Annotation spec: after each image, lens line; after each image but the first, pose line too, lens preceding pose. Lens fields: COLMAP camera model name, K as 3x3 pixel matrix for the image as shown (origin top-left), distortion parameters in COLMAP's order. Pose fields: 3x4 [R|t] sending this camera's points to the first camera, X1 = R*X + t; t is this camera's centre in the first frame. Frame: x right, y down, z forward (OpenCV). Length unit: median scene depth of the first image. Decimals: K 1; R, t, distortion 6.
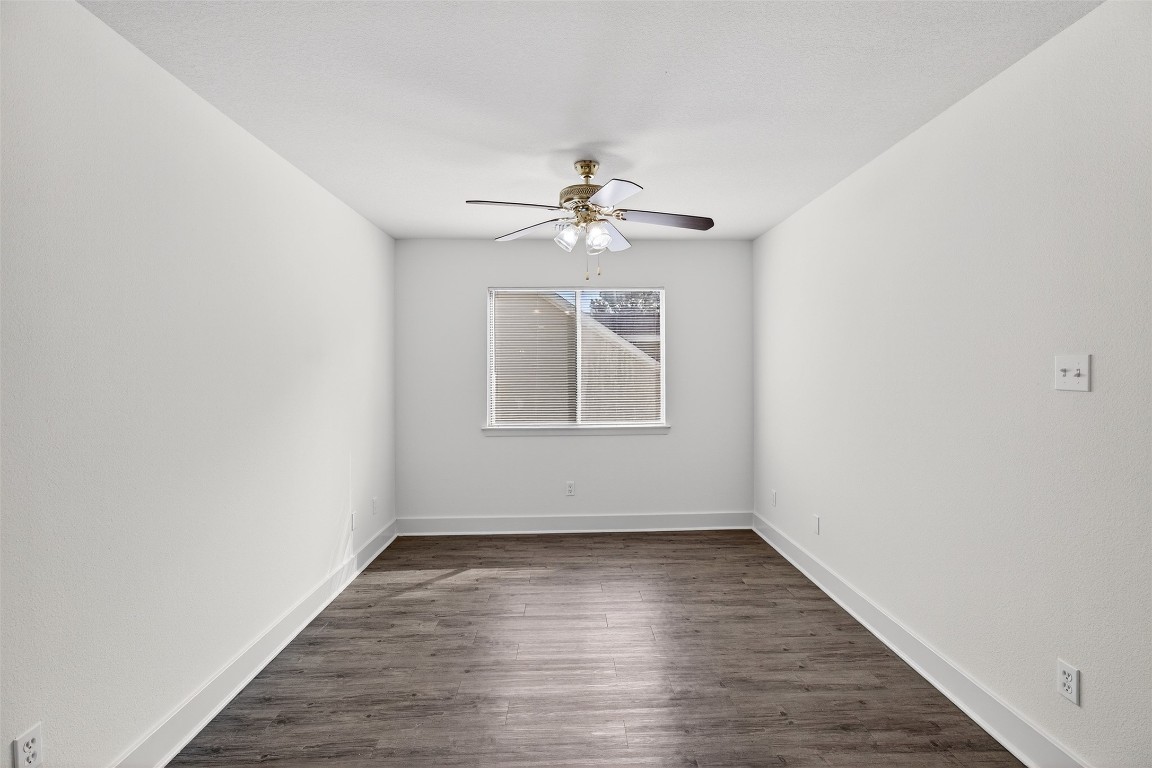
lens RADIAL K [[540.5, 0, 578.5], [0, 540.5, 375.9], [0, 0, 1]] dist [-0.002971, 0.001940]
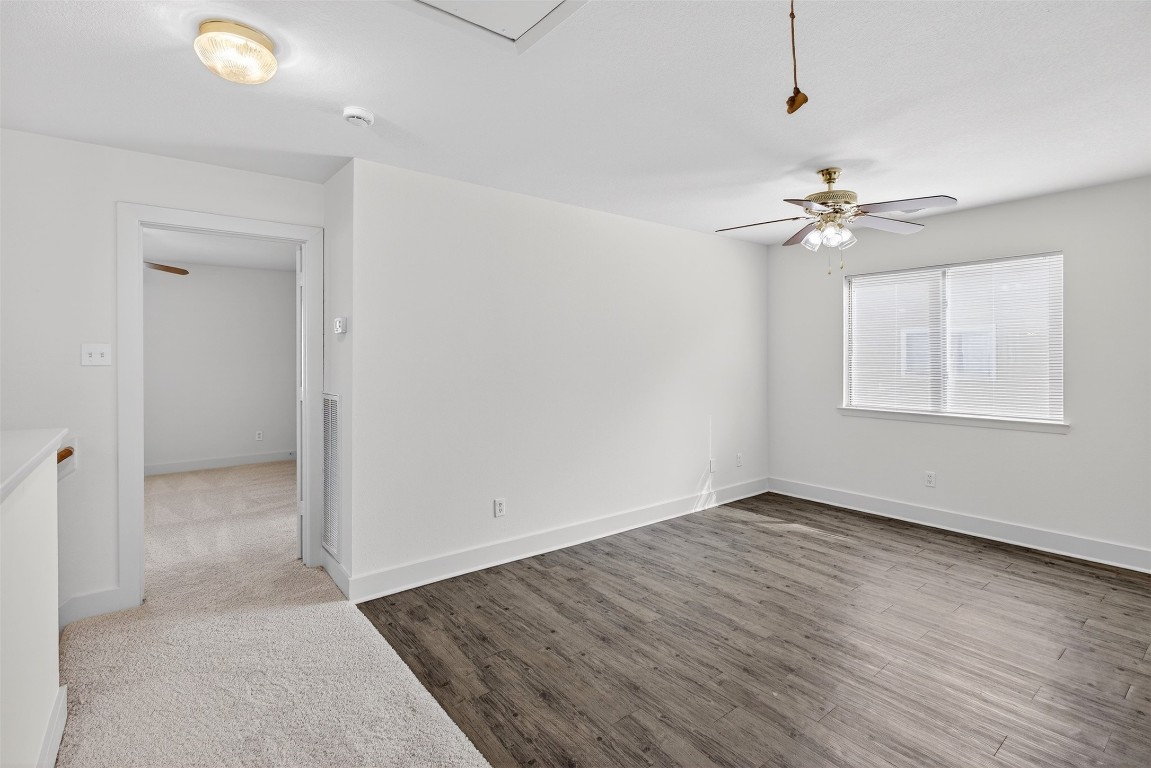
lens RADIAL K [[540.1, 0, 573.3], [0, 540.1, 356.0], [0, 0, 1]] dist [-0.002971, 0.001940]
pose [[0.582675, 0.006395, -0.812680, 0.499127], [-0.009370, 0.999955, 0.001150, -0.002682], [0.812651, 0.006945, 0.582709, -0.073264]]
